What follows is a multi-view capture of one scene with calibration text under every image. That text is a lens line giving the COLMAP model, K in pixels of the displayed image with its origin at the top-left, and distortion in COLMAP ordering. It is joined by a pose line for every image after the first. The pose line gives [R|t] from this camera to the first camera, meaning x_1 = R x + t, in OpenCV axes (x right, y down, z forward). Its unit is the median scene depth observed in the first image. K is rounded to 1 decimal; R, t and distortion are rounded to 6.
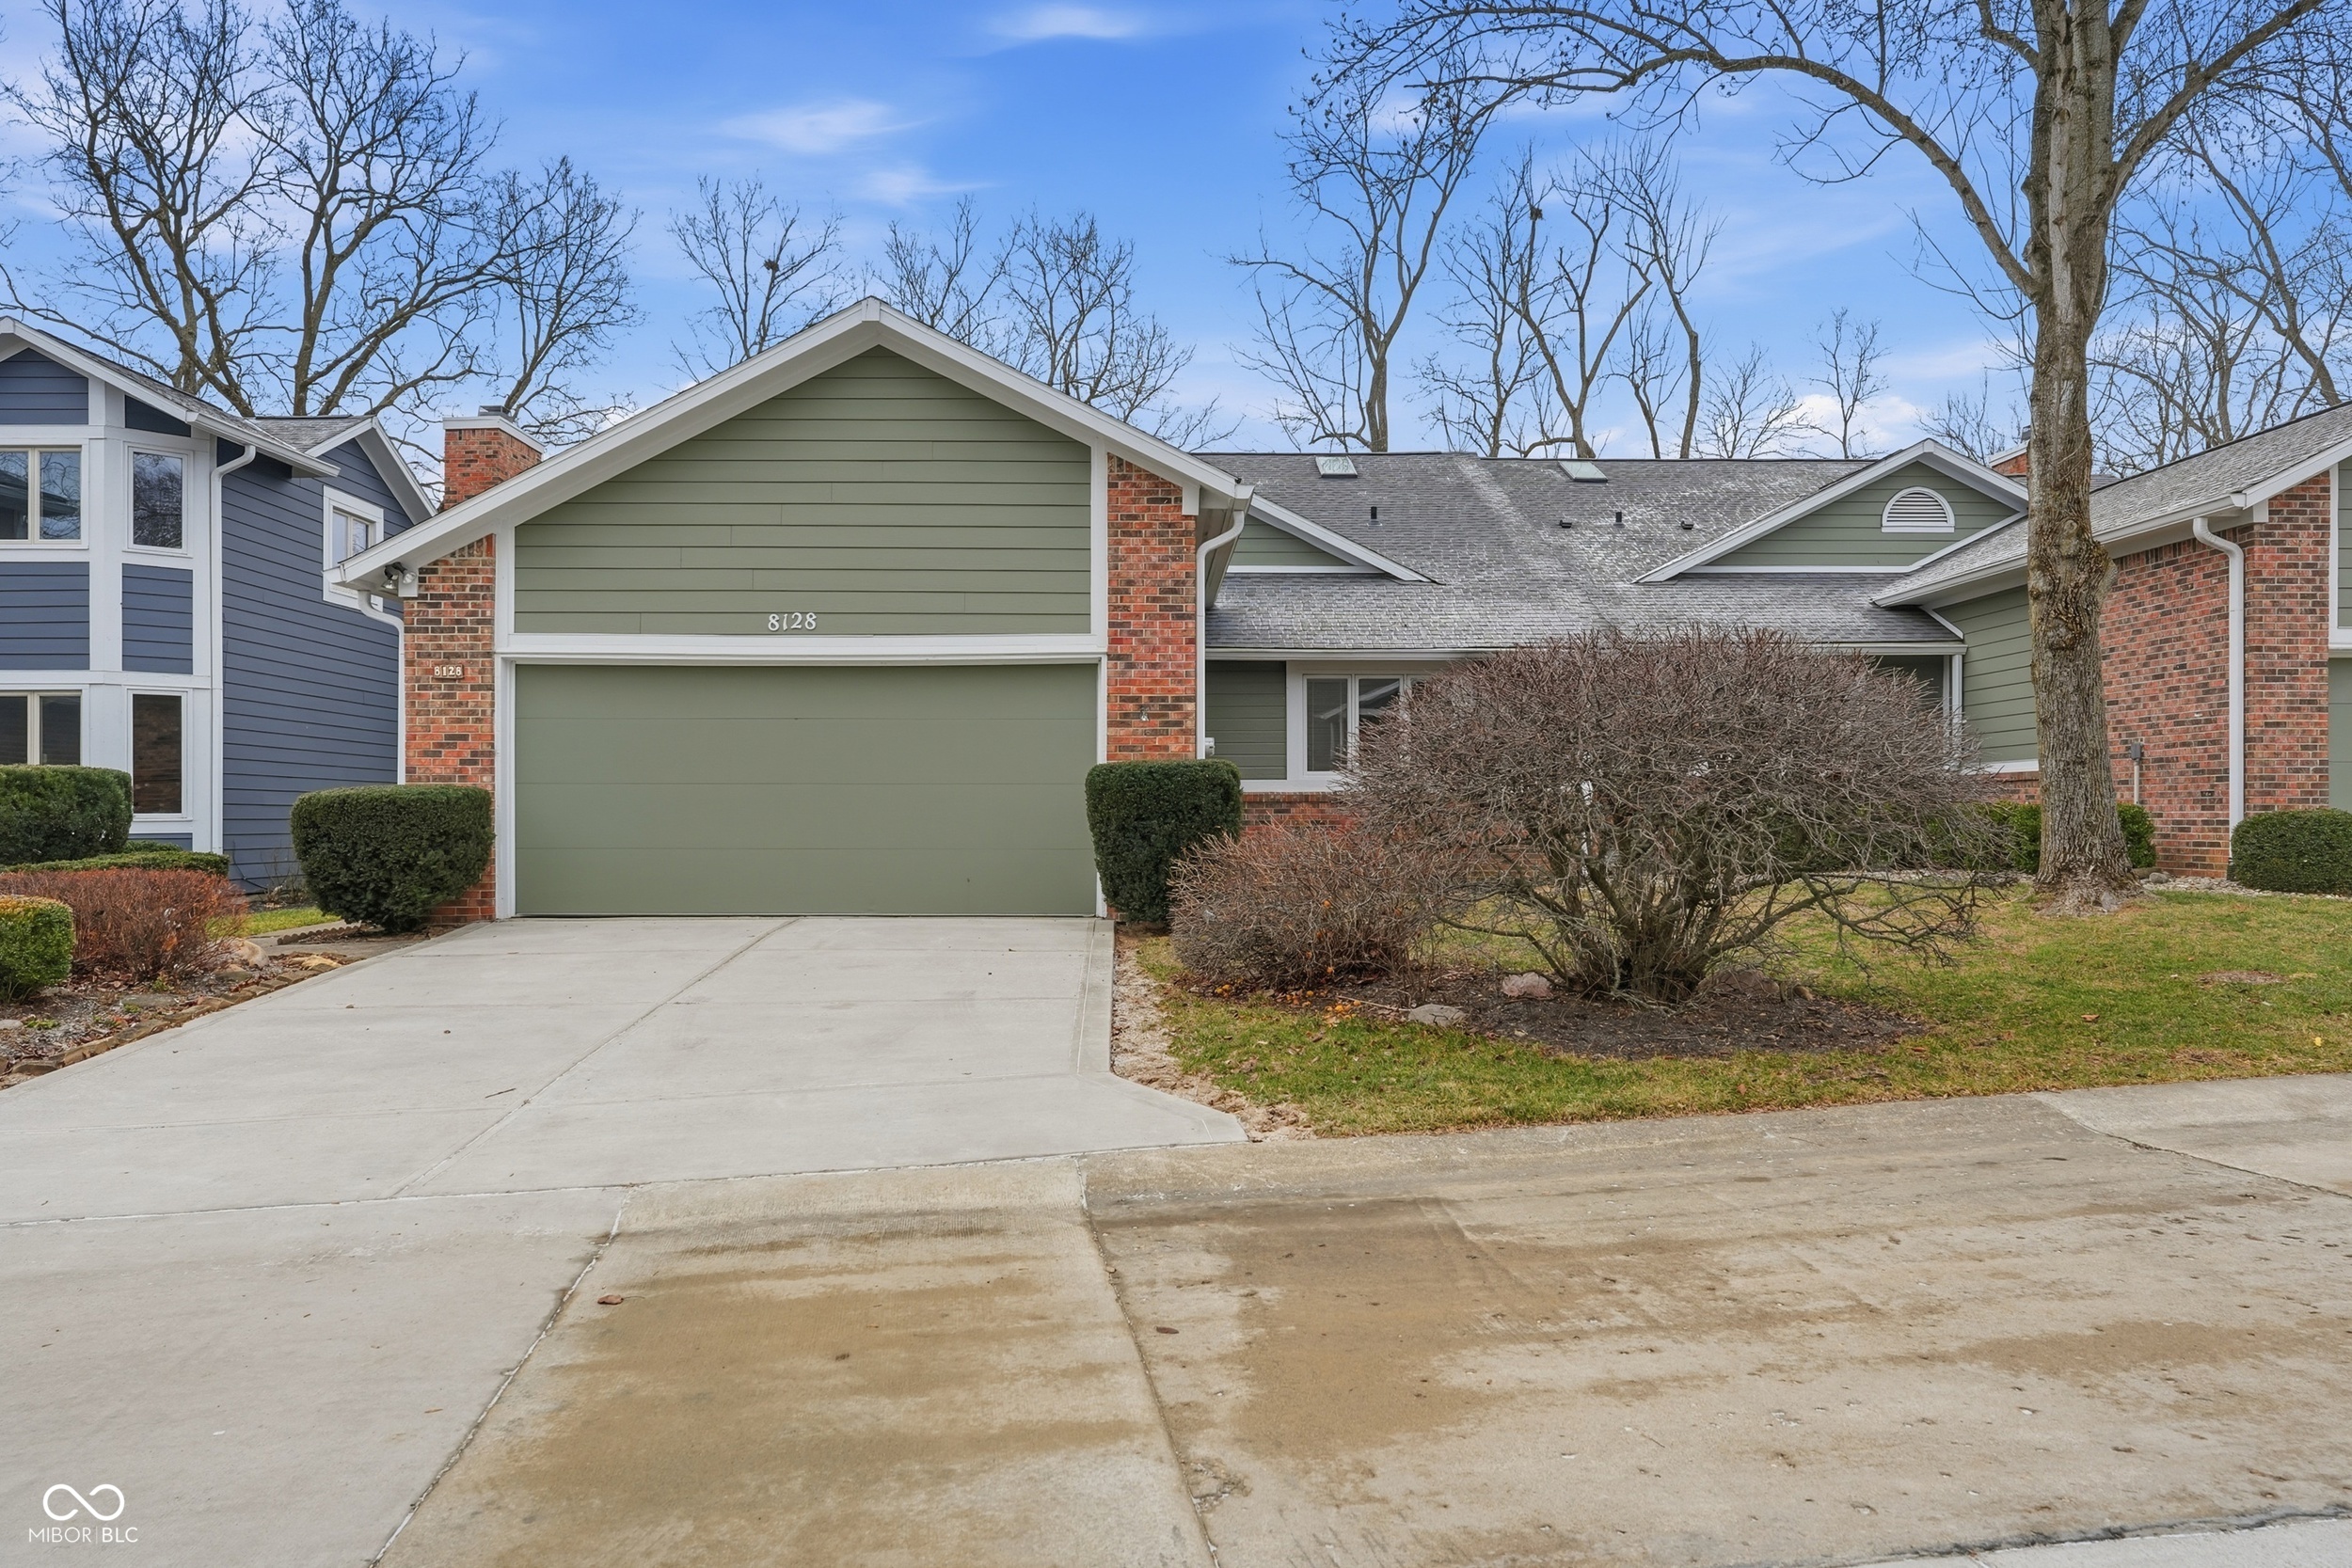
lens RADIAL K [[1619.0, 0, 1176.5], [0, 1619.0, 814.6], [0, 0, 1]] dist [-0.027409, 0.000895]
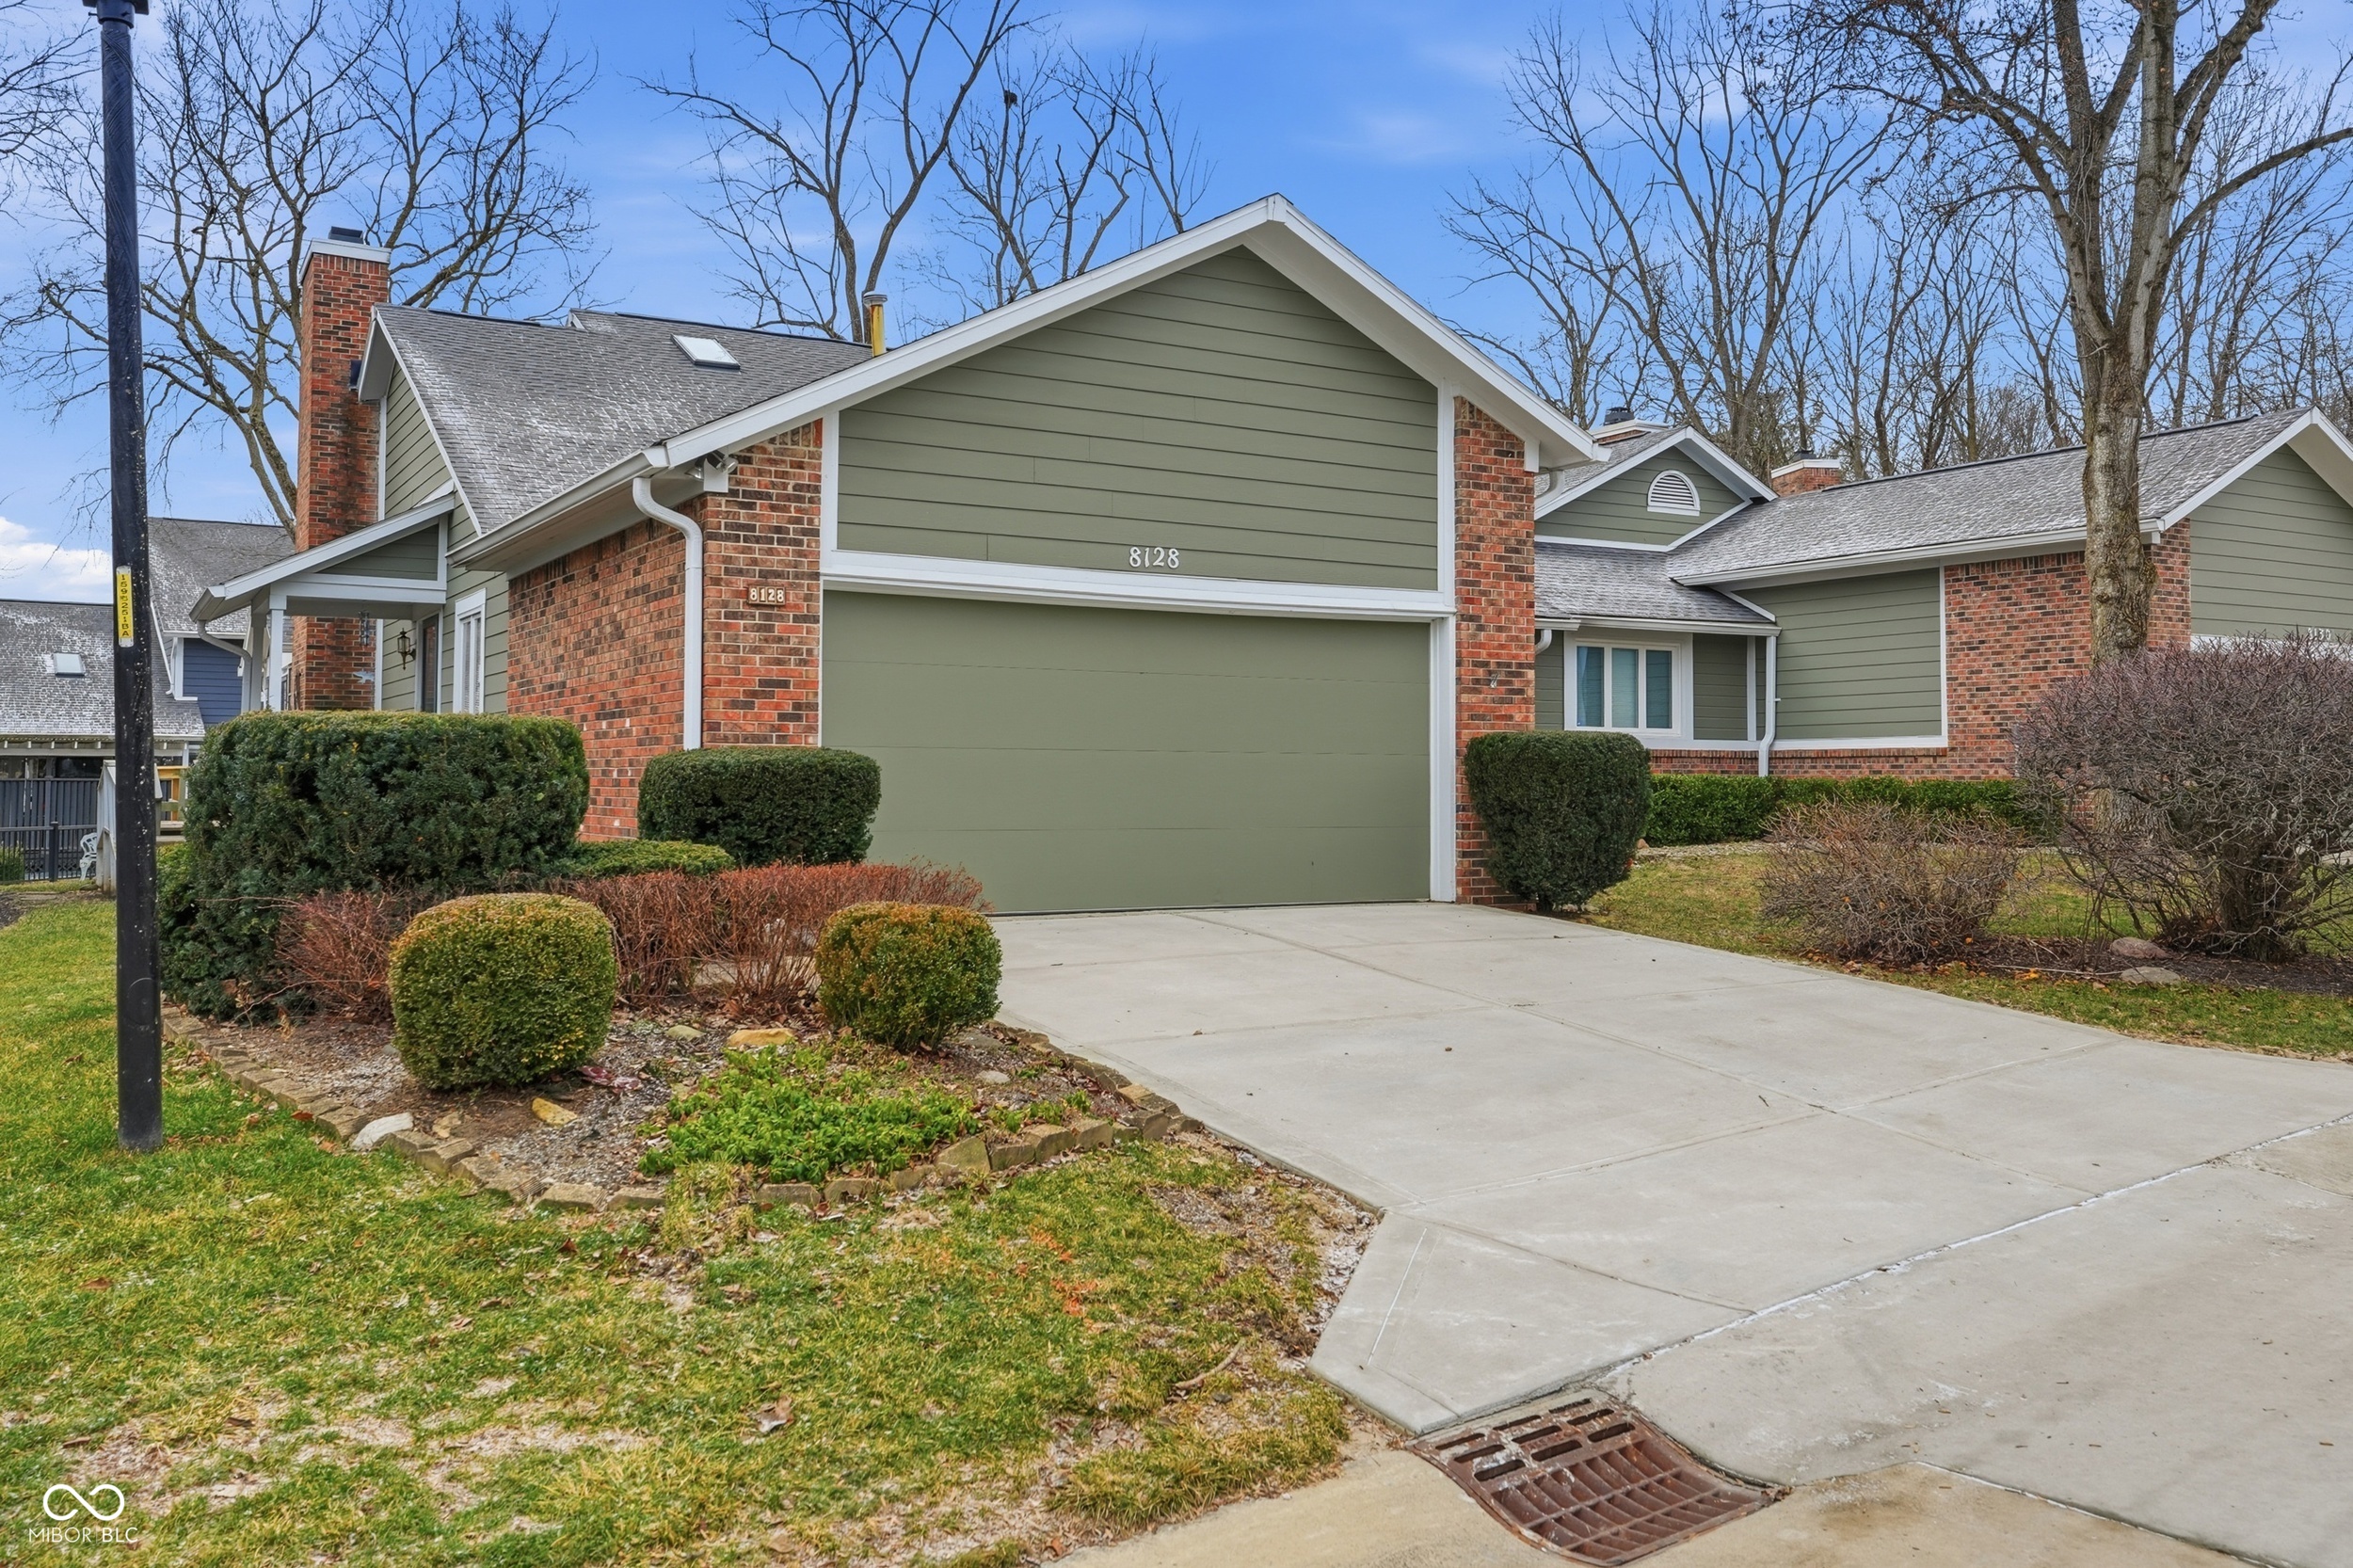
lens RADIAL K [[1963.2, 0, 1181.7], [0, 1963.2, 719.5], [0, 0, 1]] dist [0.010819, 0.002717]
pose [[0.864172, 0.019582, 0.502815, -0.741774], [-0.004427, 0.999500, -0.031316, -0.003518], [-0.503177, 0.024836, 0.863827, 0.114640]]
